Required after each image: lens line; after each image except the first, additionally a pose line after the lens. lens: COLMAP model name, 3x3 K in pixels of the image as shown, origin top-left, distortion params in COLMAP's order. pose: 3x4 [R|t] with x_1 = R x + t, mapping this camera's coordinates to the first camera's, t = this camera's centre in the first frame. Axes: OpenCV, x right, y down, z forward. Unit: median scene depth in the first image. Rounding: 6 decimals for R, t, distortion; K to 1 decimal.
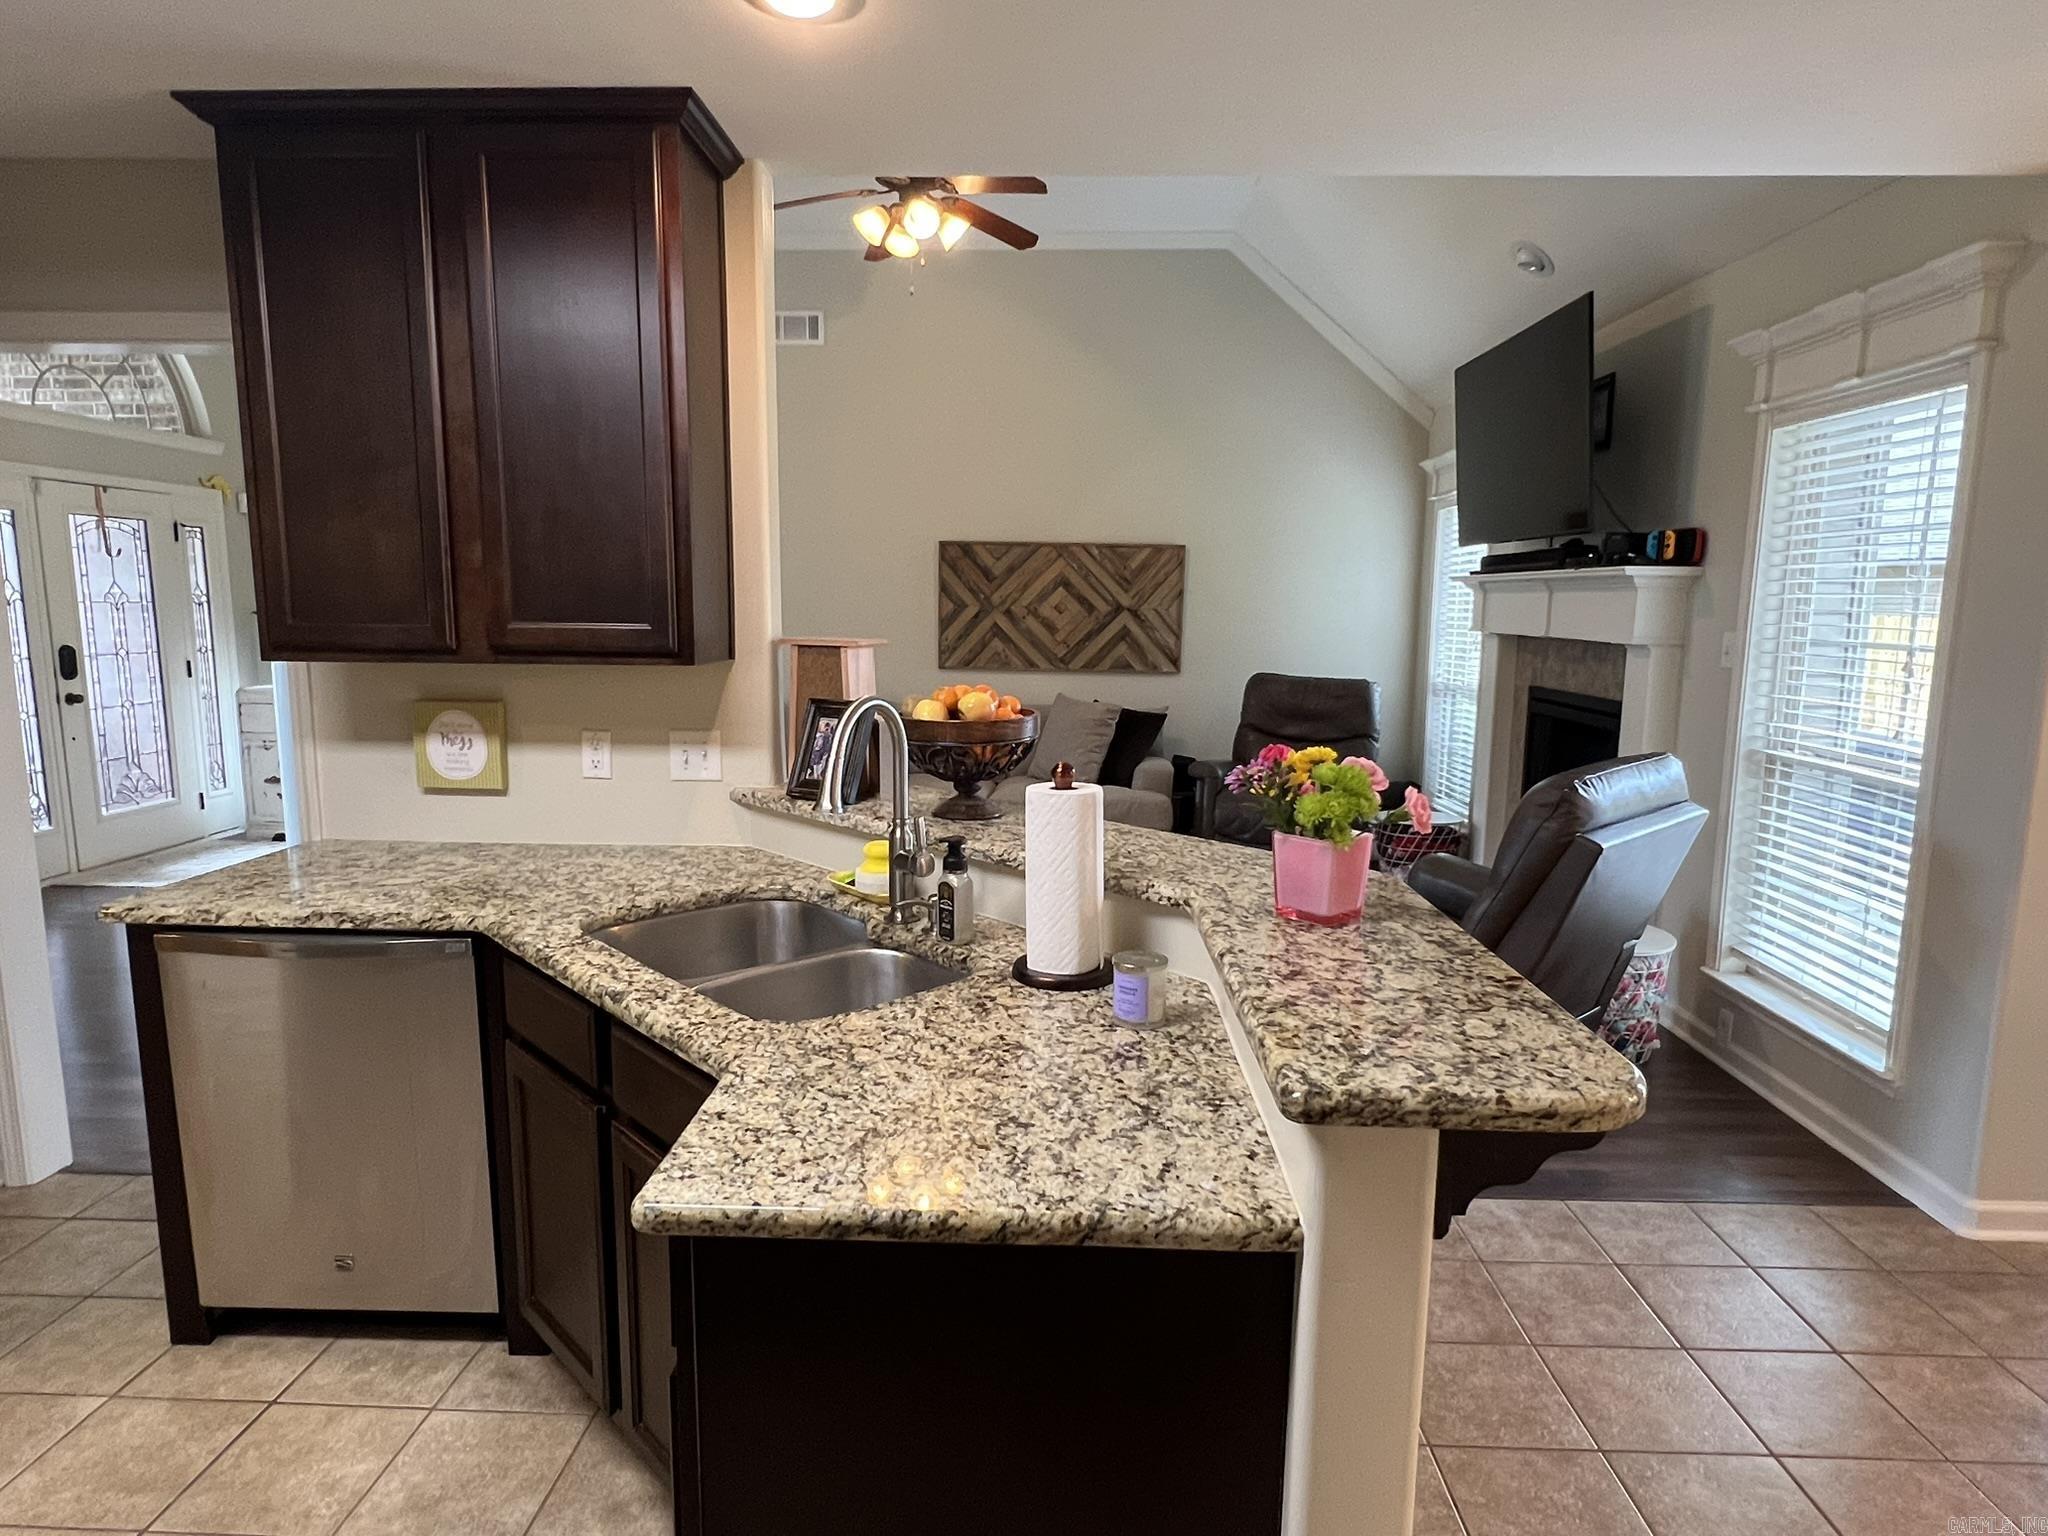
lens RADIAL K [[1168.1, 0, 1023.5], [0, 1168.1, 773.8], [0, 0, 1]] dist [0.001130, -0.001058]
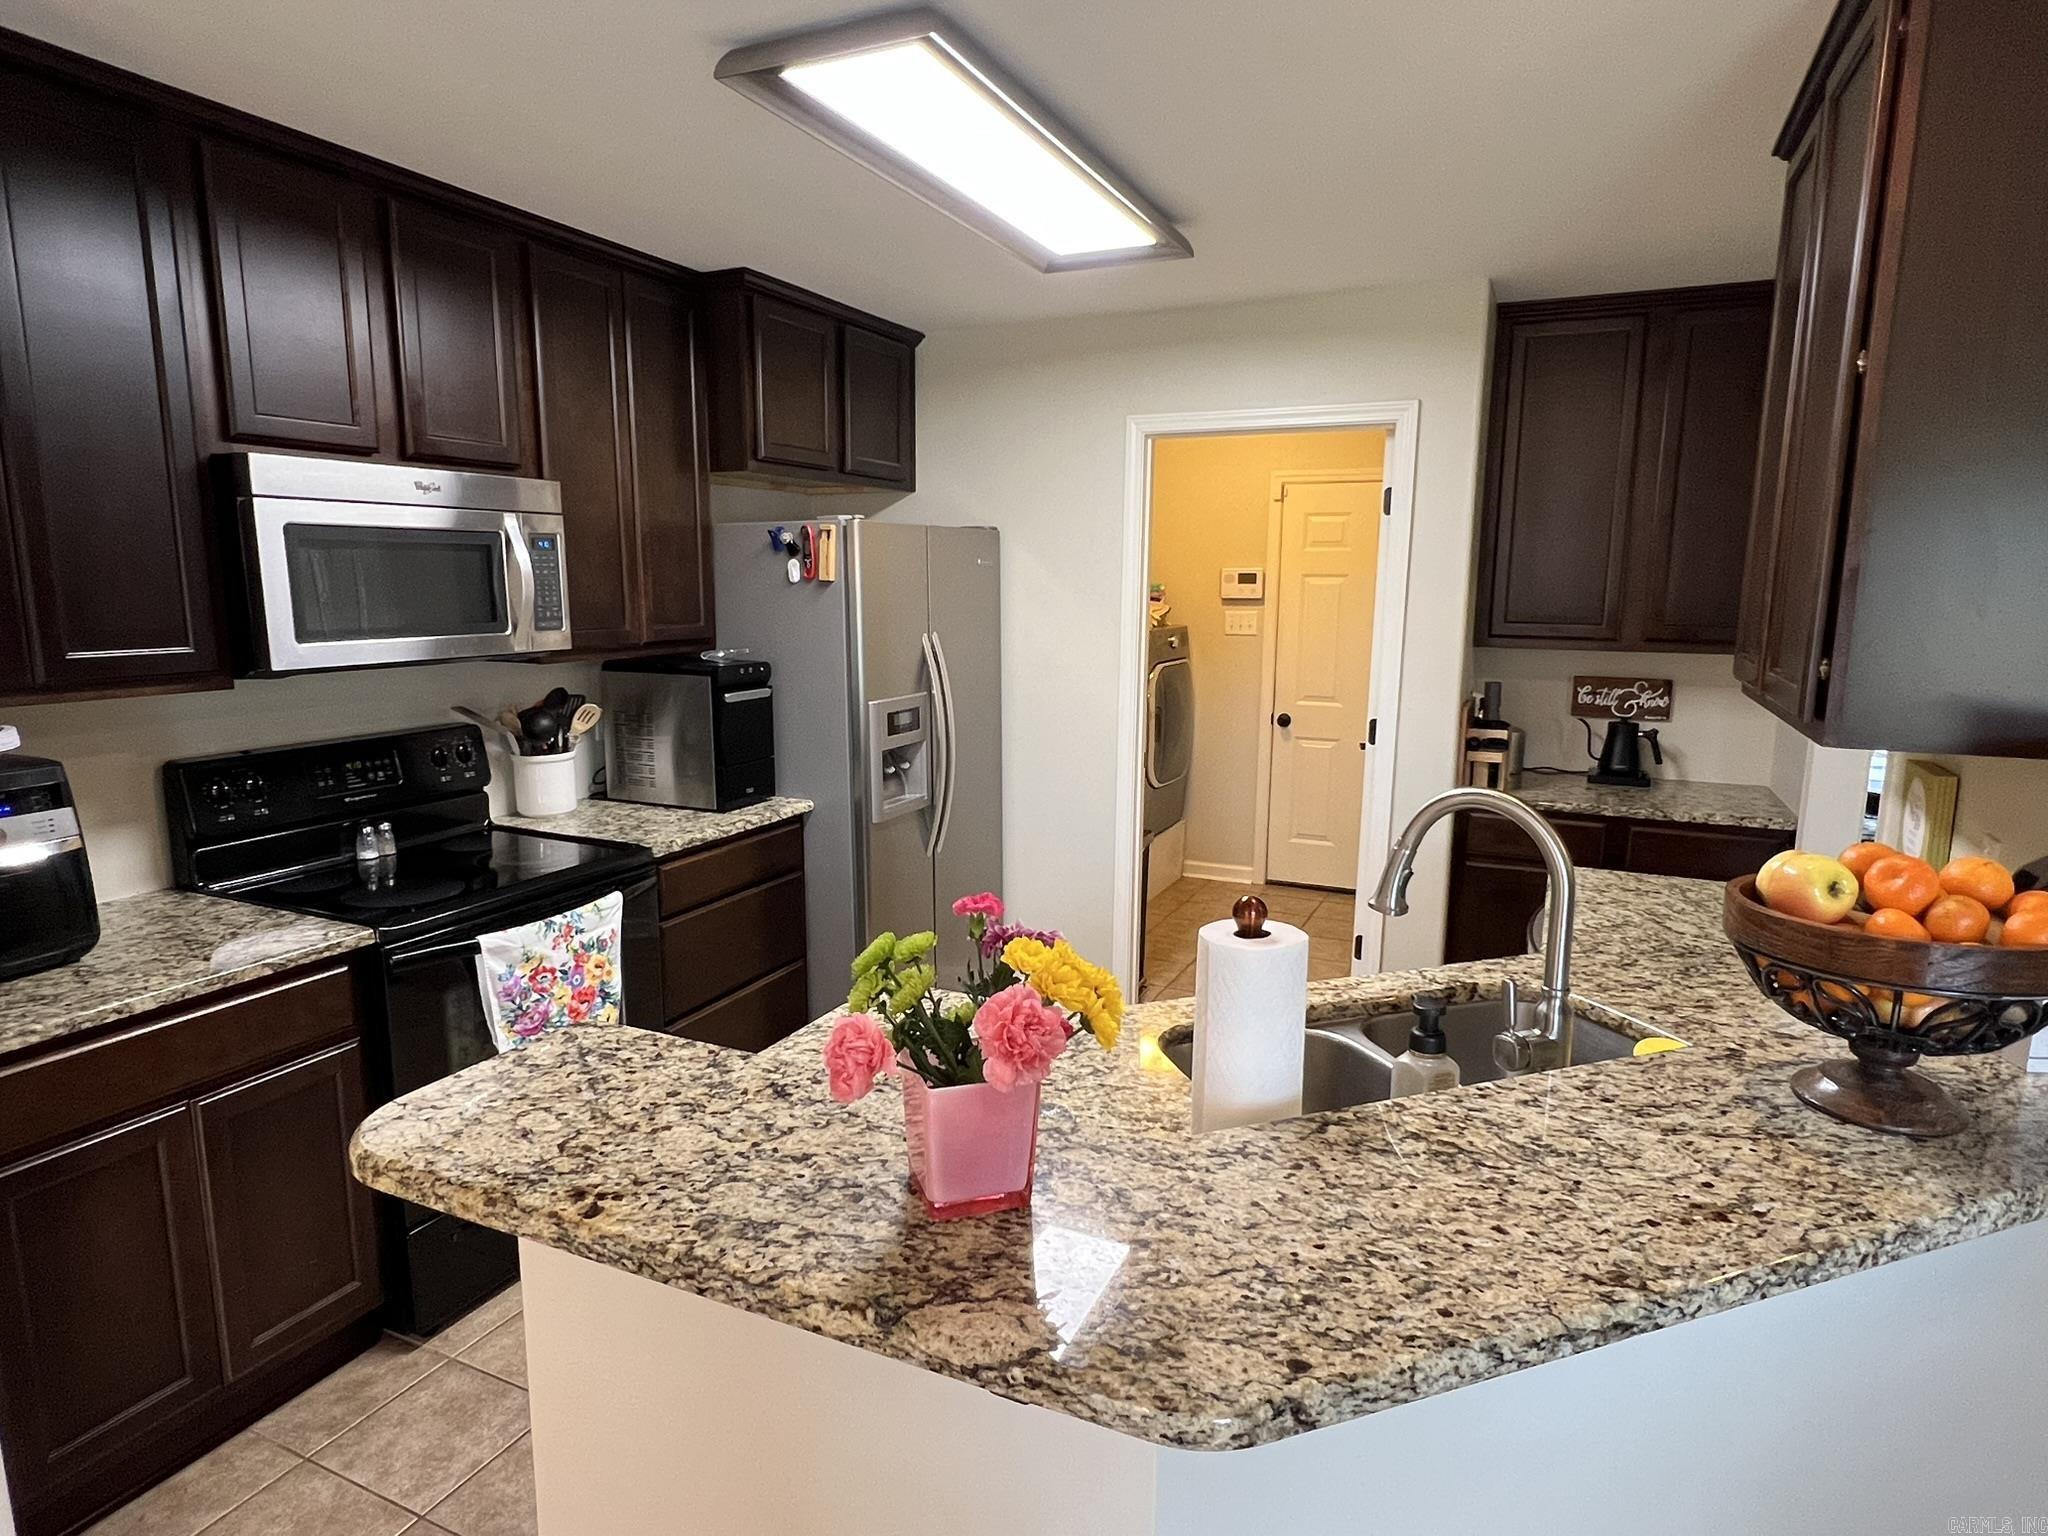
lens RADIAL K [[1168.1, 0, 1023.6], [0, 1168.1, 773.9], [0, 0, 1]] dist [0.001130, -0.001058]
pose [[-0.395305, 0.143870, -0.907213, 0.913914], [-0.143681, 0.965815, 0.215771, -0.272929], [0.907243, 0.215645, -0.361120, 1.419999]]
